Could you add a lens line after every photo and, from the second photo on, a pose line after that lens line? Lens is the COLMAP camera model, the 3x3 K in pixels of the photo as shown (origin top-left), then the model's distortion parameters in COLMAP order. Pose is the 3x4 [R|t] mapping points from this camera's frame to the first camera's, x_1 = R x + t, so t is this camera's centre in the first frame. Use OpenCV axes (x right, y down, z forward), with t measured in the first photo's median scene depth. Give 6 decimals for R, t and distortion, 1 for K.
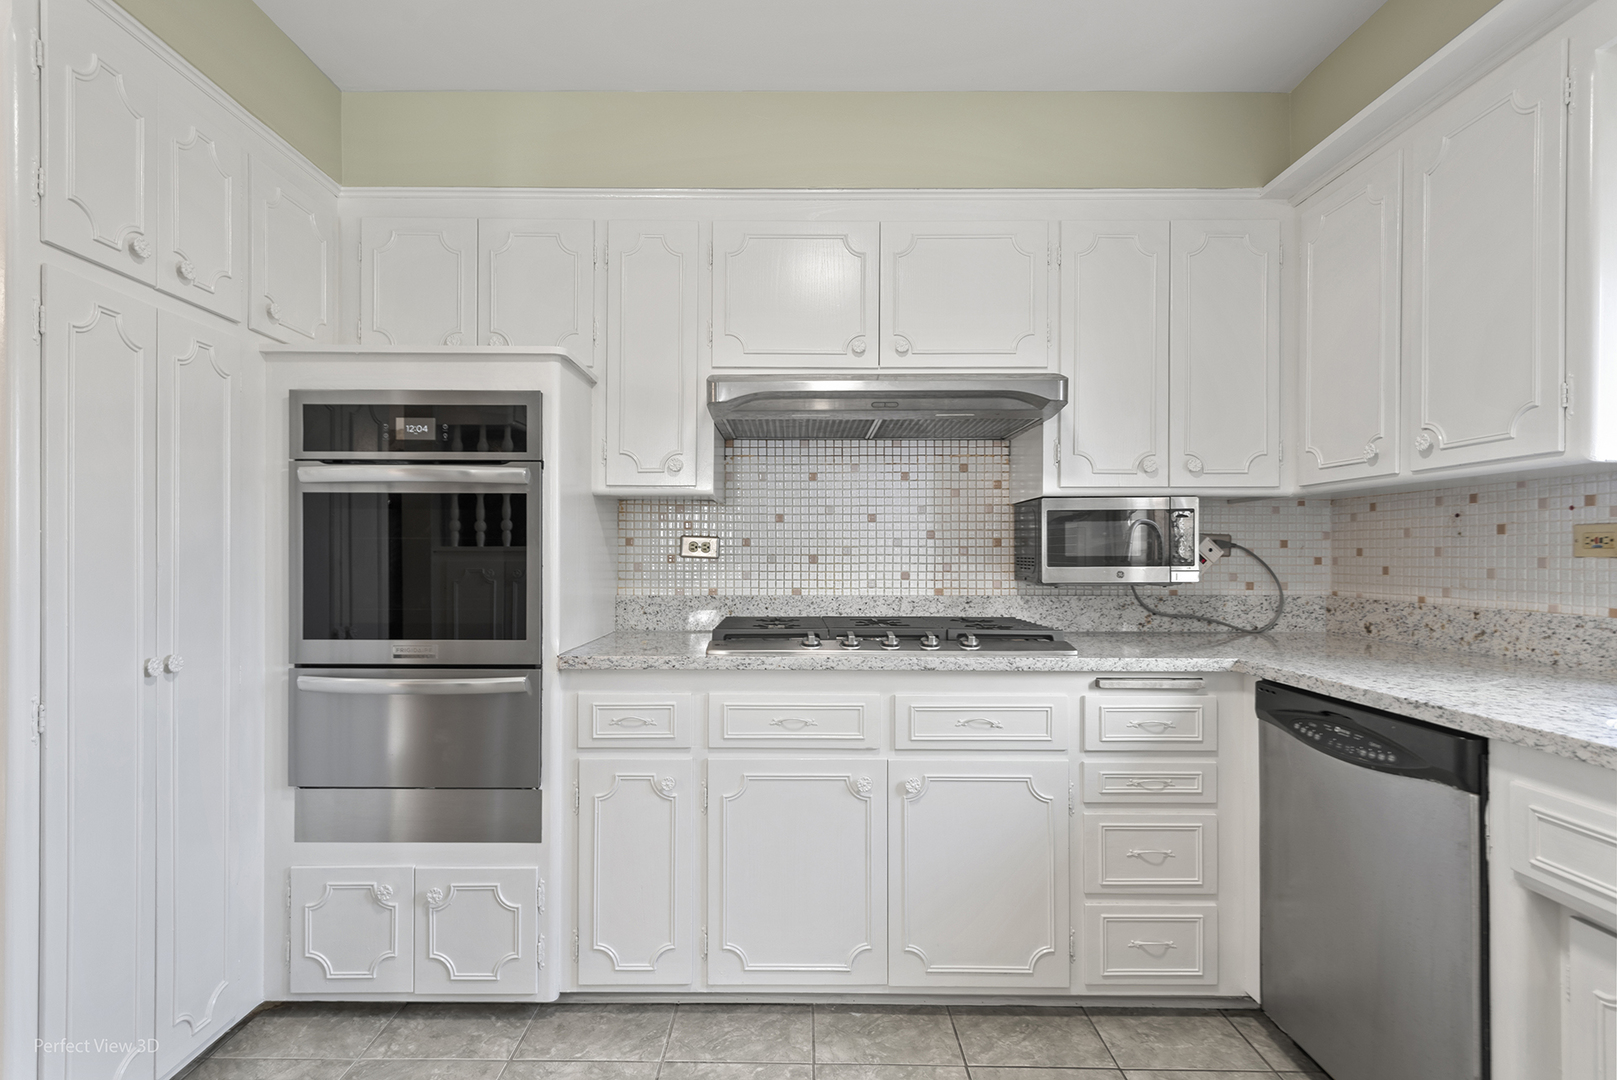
lens RADIAL K [[795.3, 0, 772.5], [0, 795.3, 556.9], [0, 0, 1]] dist [0.002332, -0.001067]
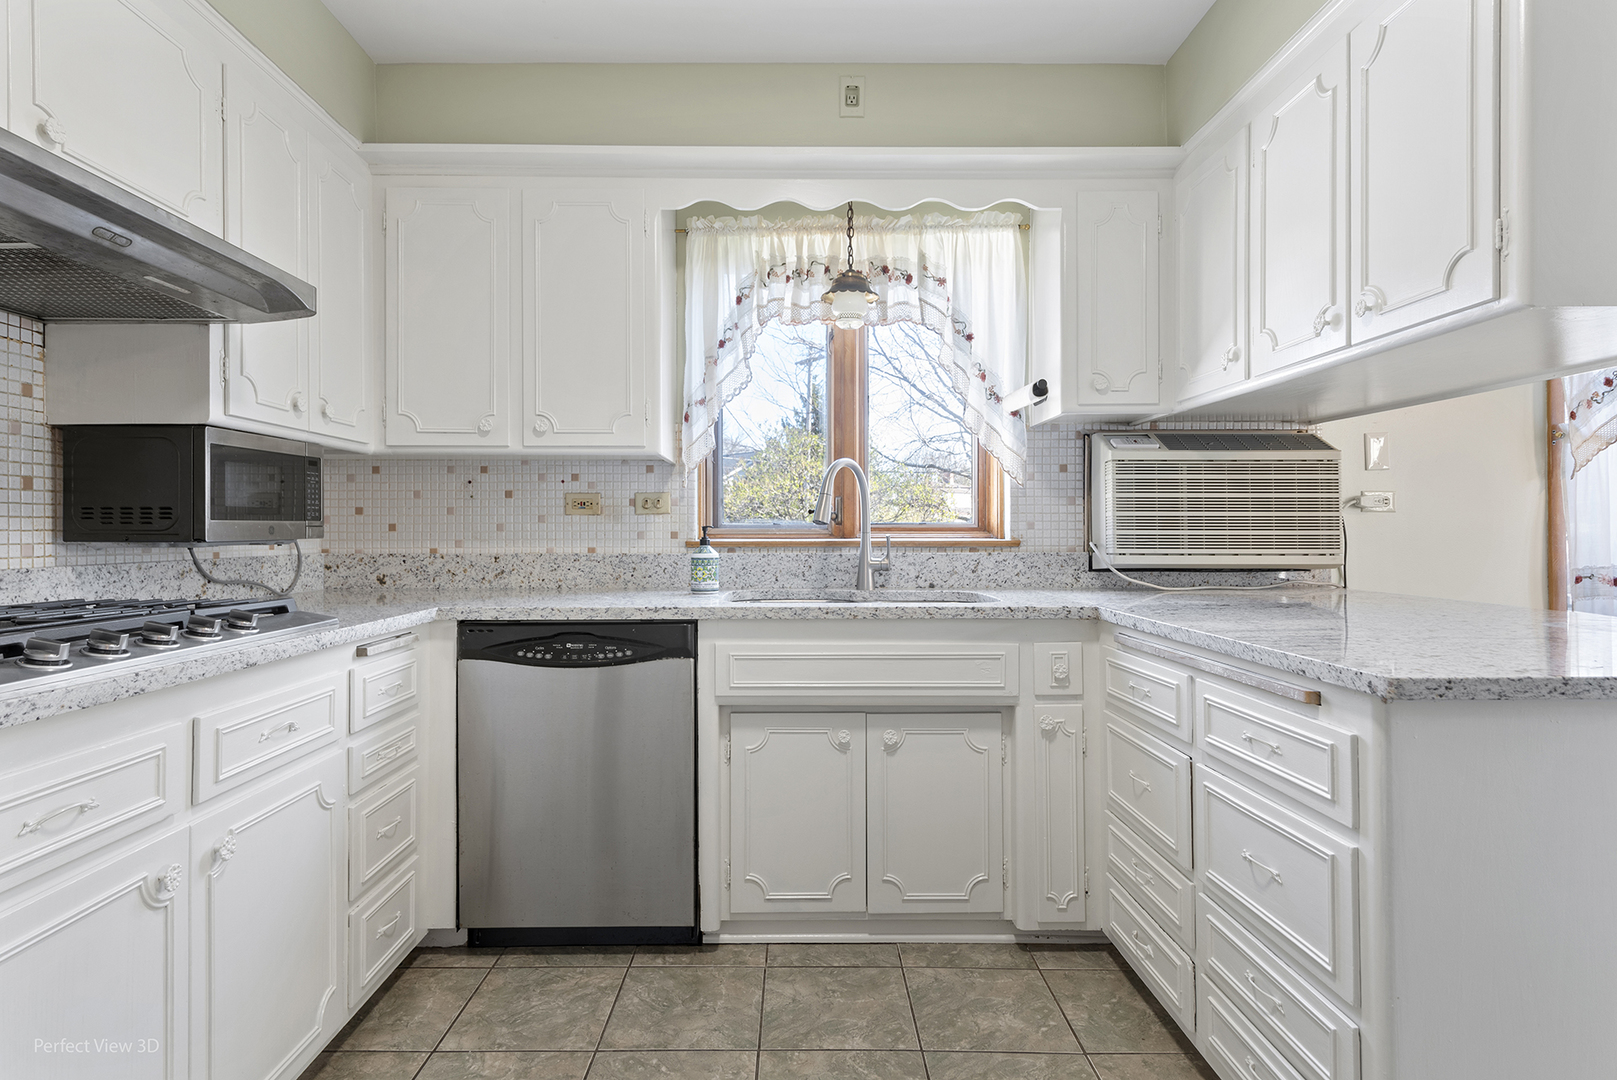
lens RADIAL K [[853.7, 0, 807.5], [0, 853.7, 531.1], [0, 0, 1]] dist [0.014654, -0.000313]
pose [[-0.037065, -0.000754, 0.999313, -0.445465], [0.004406, 0.999990, 0.000918, 0.022963], [-0.999303, 0.004437, -0.037061, 0.445706]]
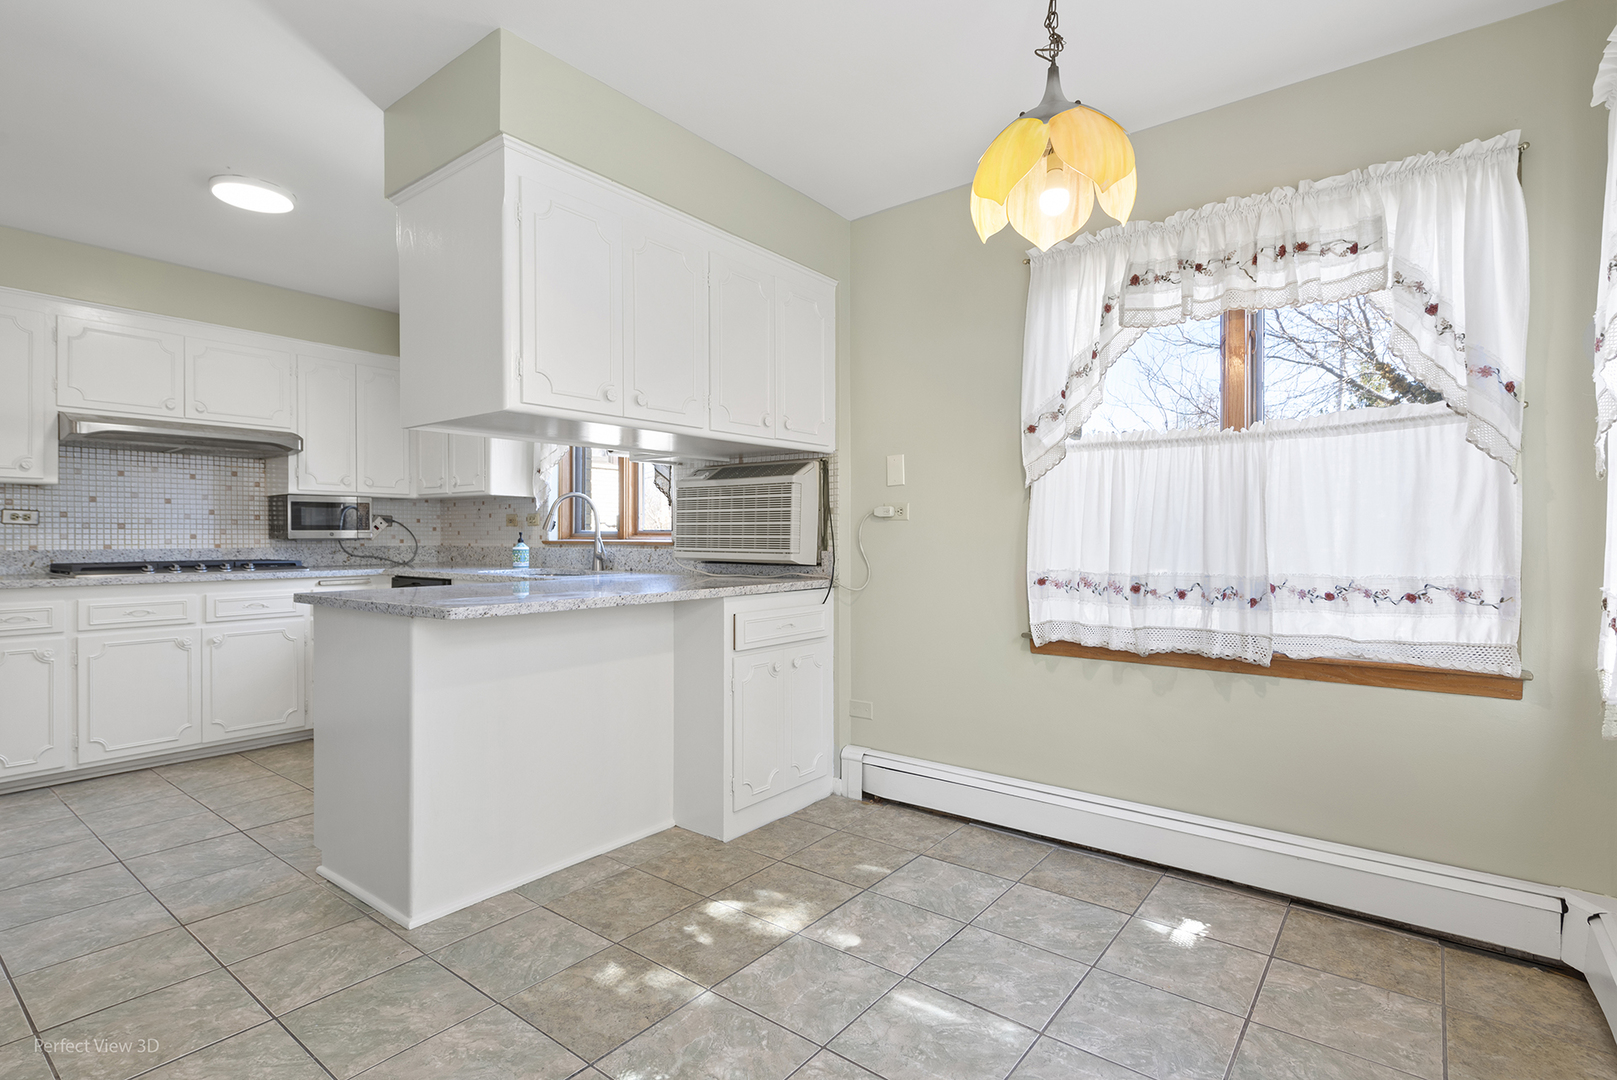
lens RADIAL K [[808.0, 0, 808.5], [0, 808.0, 540.0], [0, 0, 1]] dist [0.014391, -0.000807]
pose [[0.599646, -0.005287, 0.800248, -0.457203], [0.002347, 0.999985, 0.004848, 0.027631], [-0.800262, -0.001029, 0.599649, -1.131857]]
